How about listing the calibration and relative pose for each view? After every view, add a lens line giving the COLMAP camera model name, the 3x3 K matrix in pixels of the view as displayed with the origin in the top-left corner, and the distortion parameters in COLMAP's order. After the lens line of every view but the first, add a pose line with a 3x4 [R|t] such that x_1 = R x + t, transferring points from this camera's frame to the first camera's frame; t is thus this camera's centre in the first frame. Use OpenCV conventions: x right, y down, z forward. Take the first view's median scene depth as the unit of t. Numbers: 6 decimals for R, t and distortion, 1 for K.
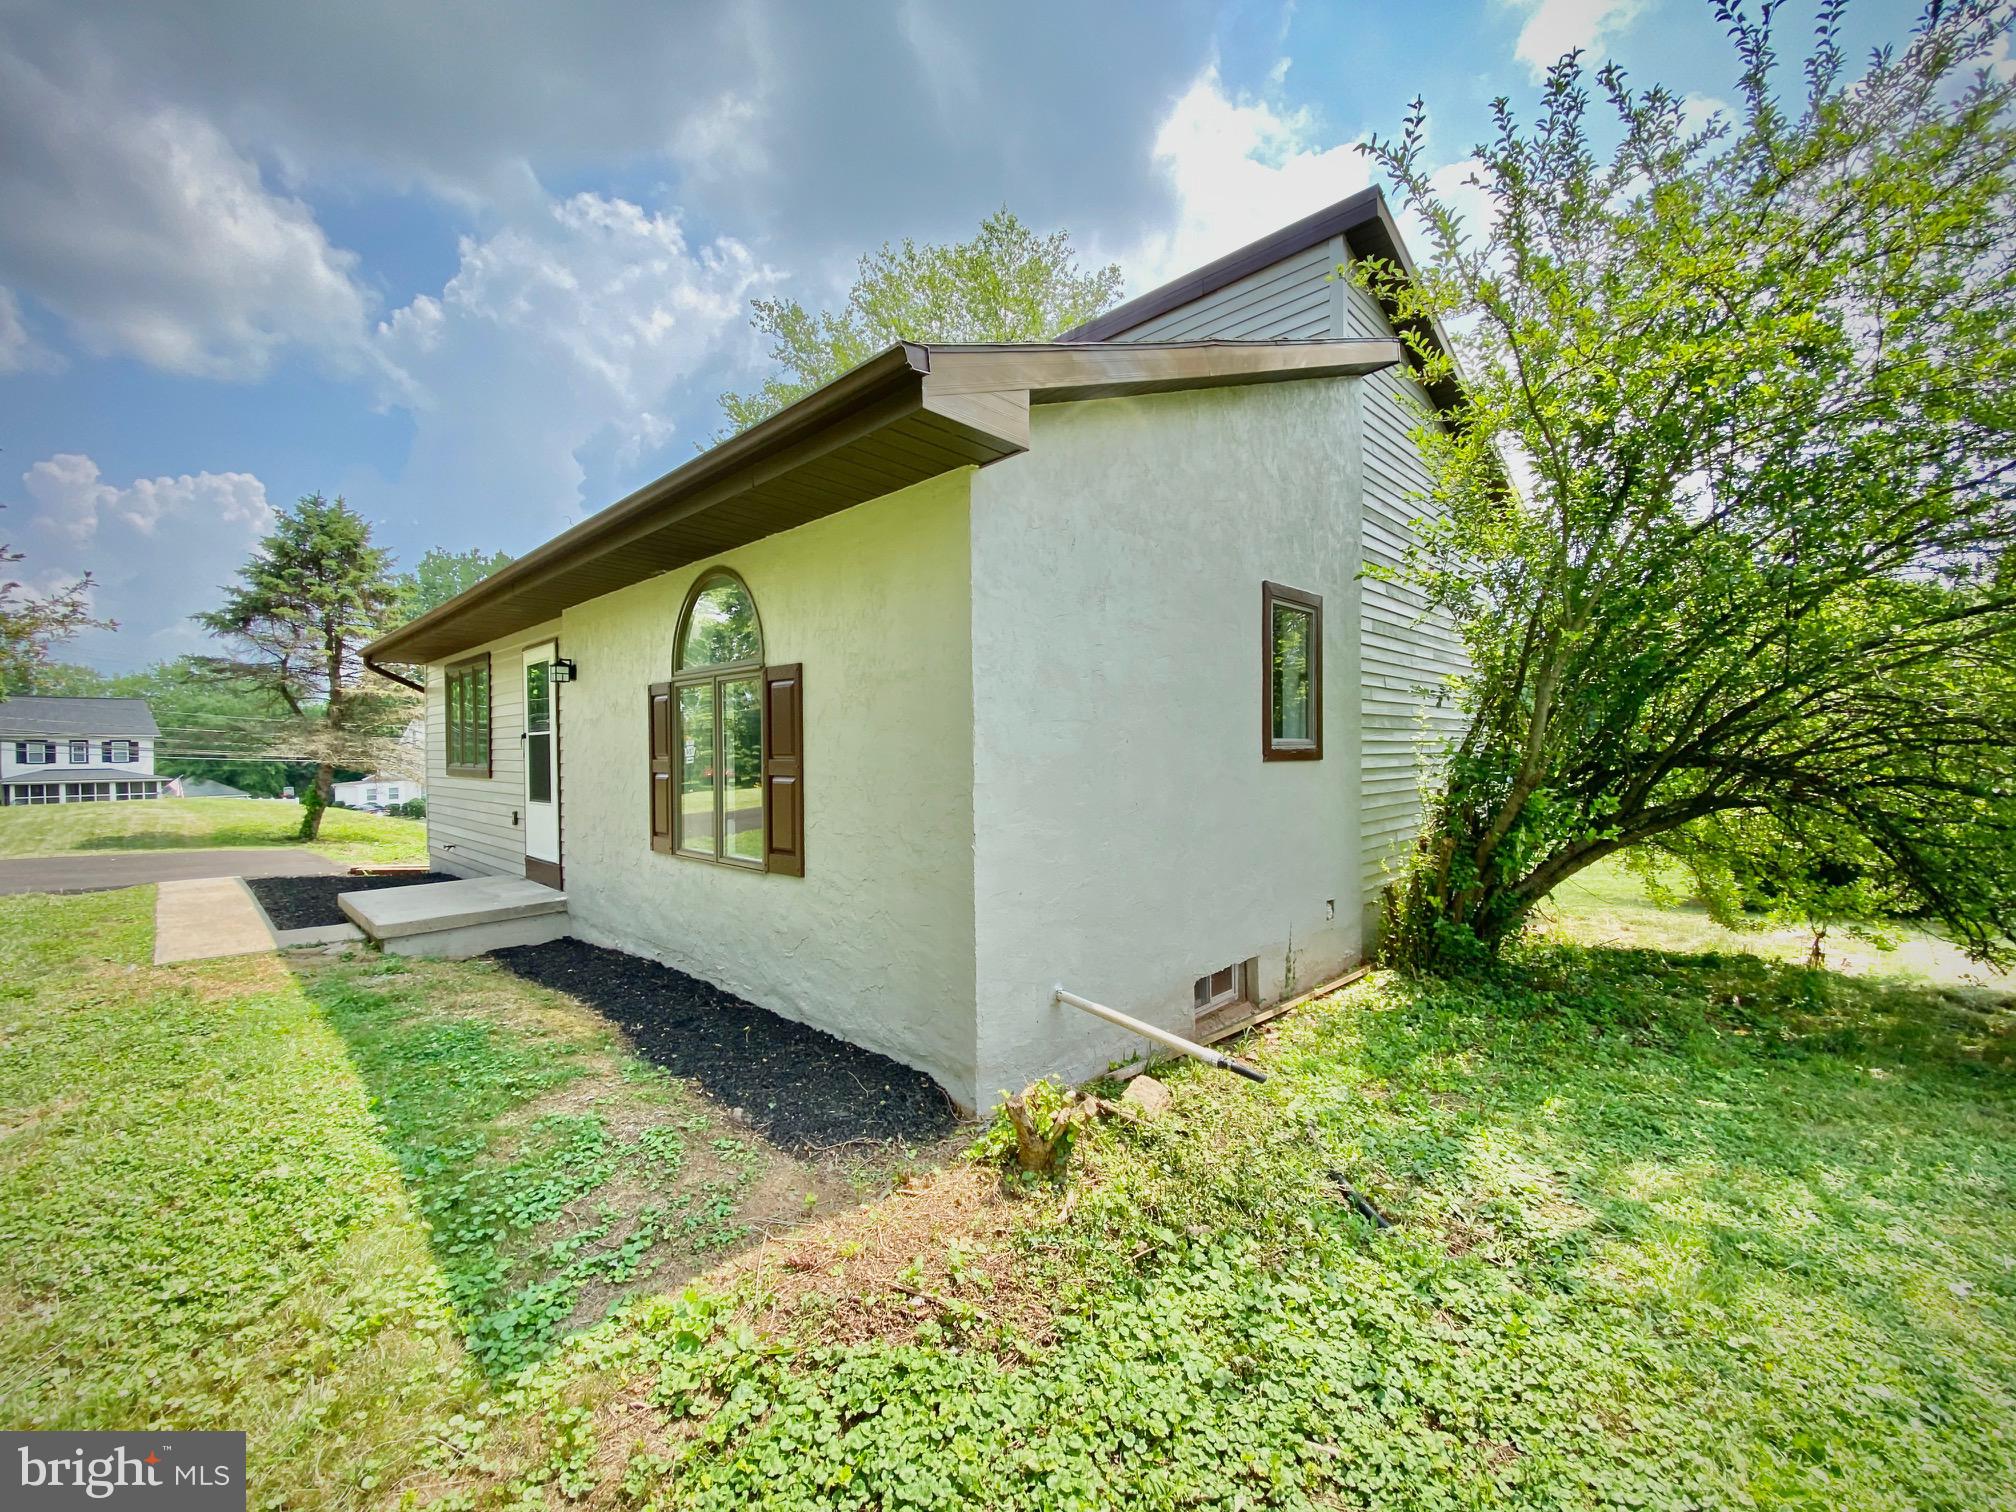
lens RADIAL K [[826.3, 0, 1000.3], [0, 826.3, 751.5], [0, 0, 1]] dist [-0.010024, -0.005322]
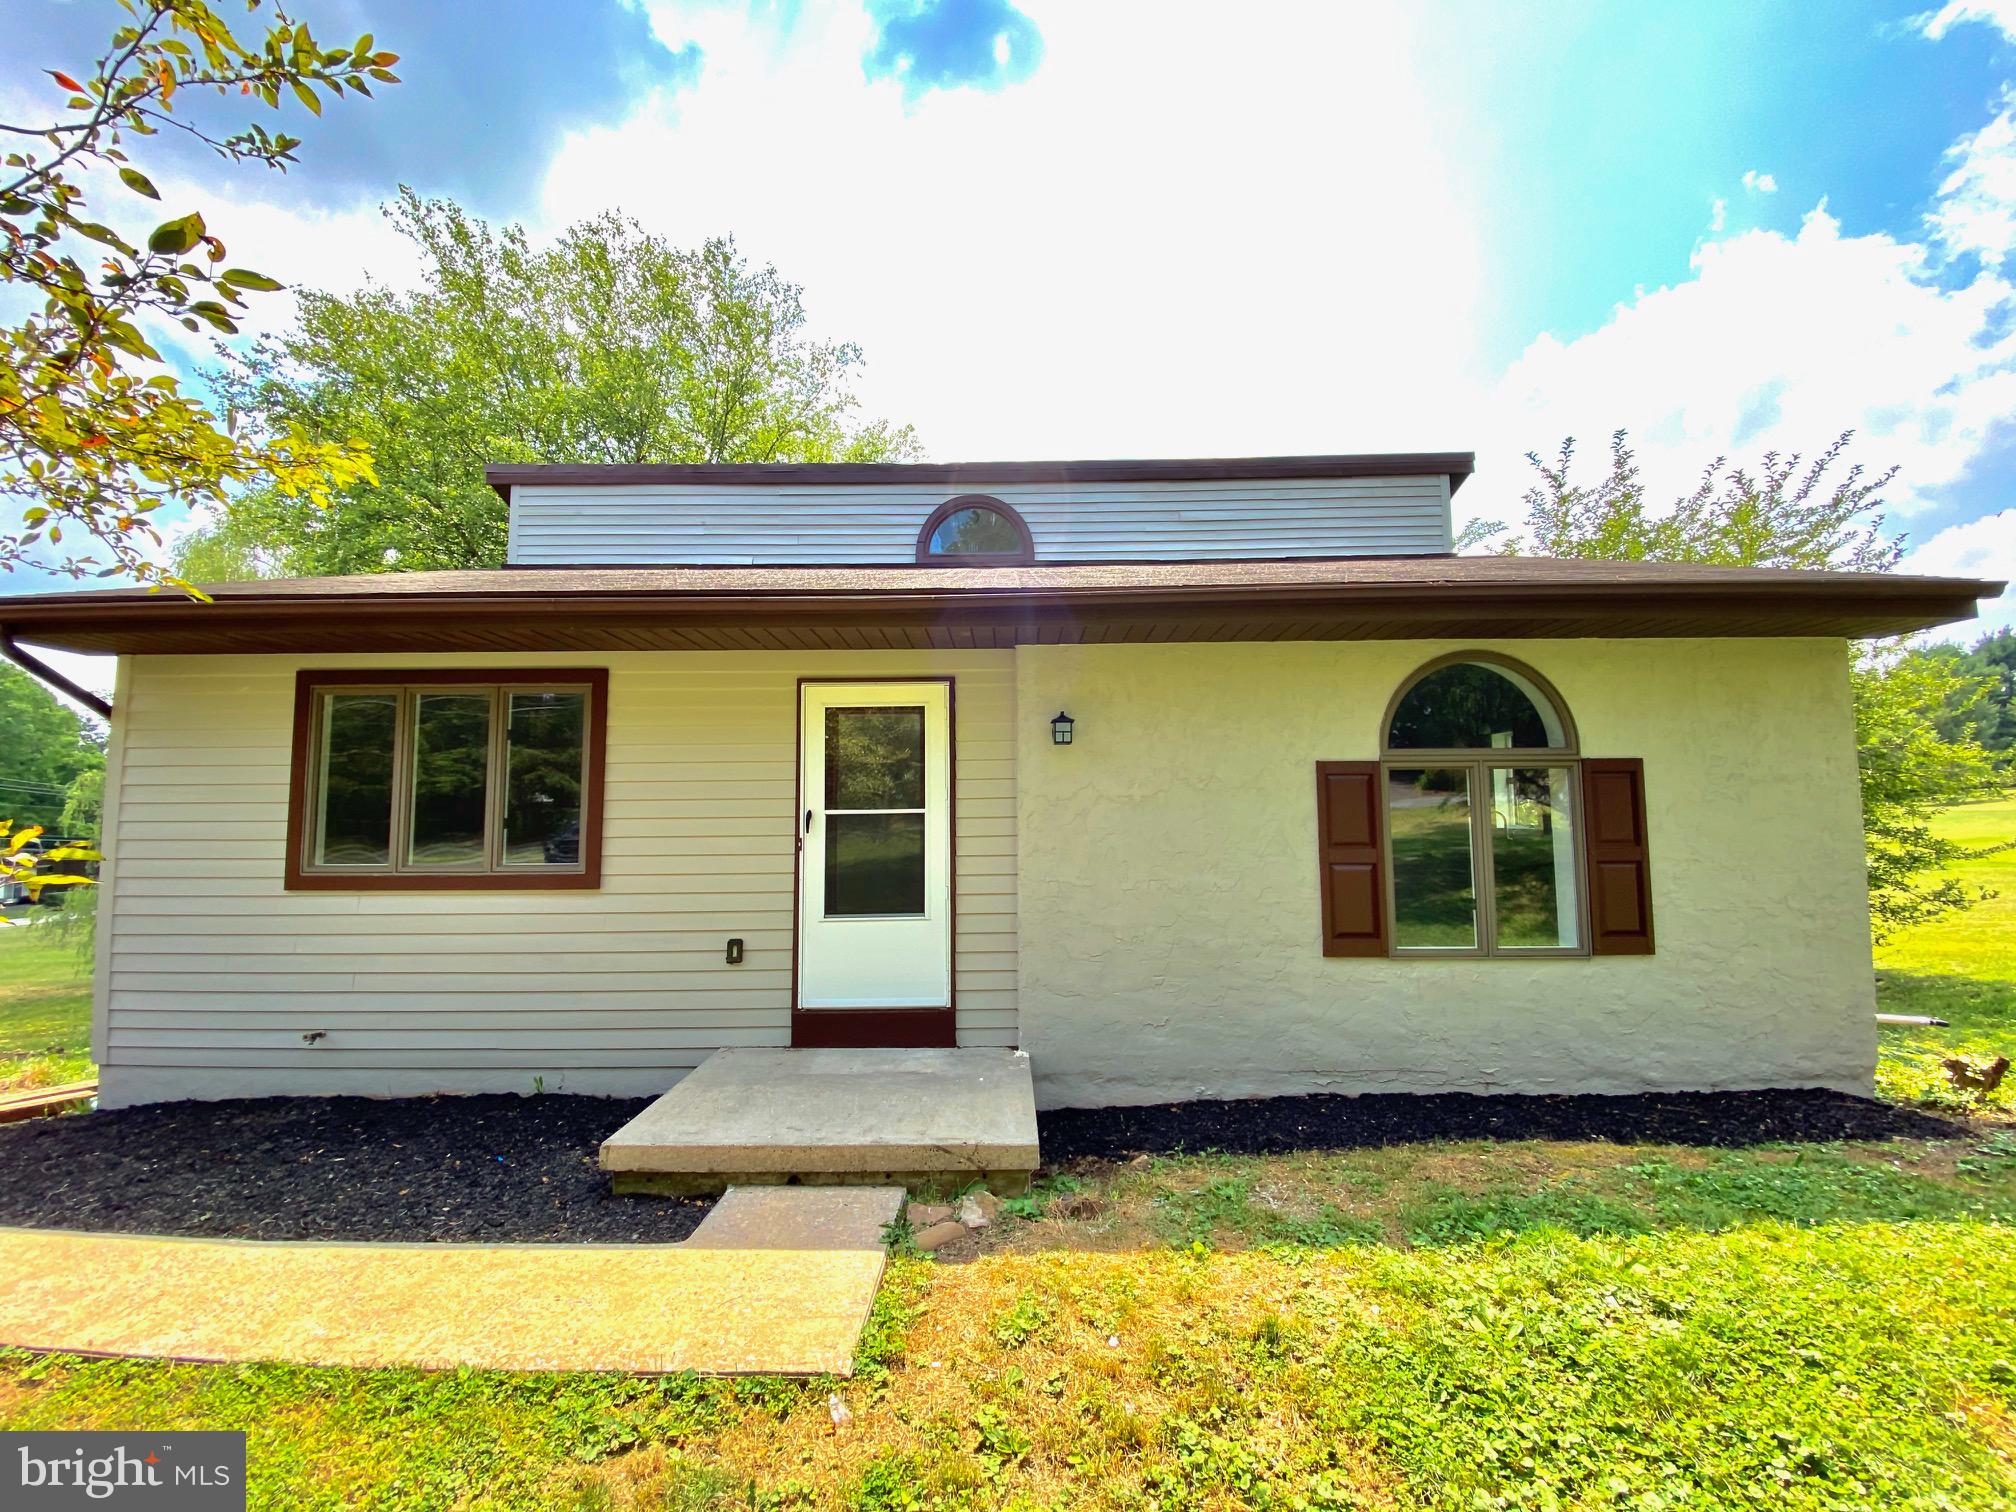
lens RADIAL K [[826.3, 0, 1002.4], [0, 826.3, 770.1], [0, 0, 1]] dist [-0.010024, -0.005322]
pose [[0.710089, 0.058425, 0.701683, -1.617772], [-0.003342, 0.996820, -0.079617, -0.000889], [-0.704104, 0.054190, 0.708027, 0.823946]]
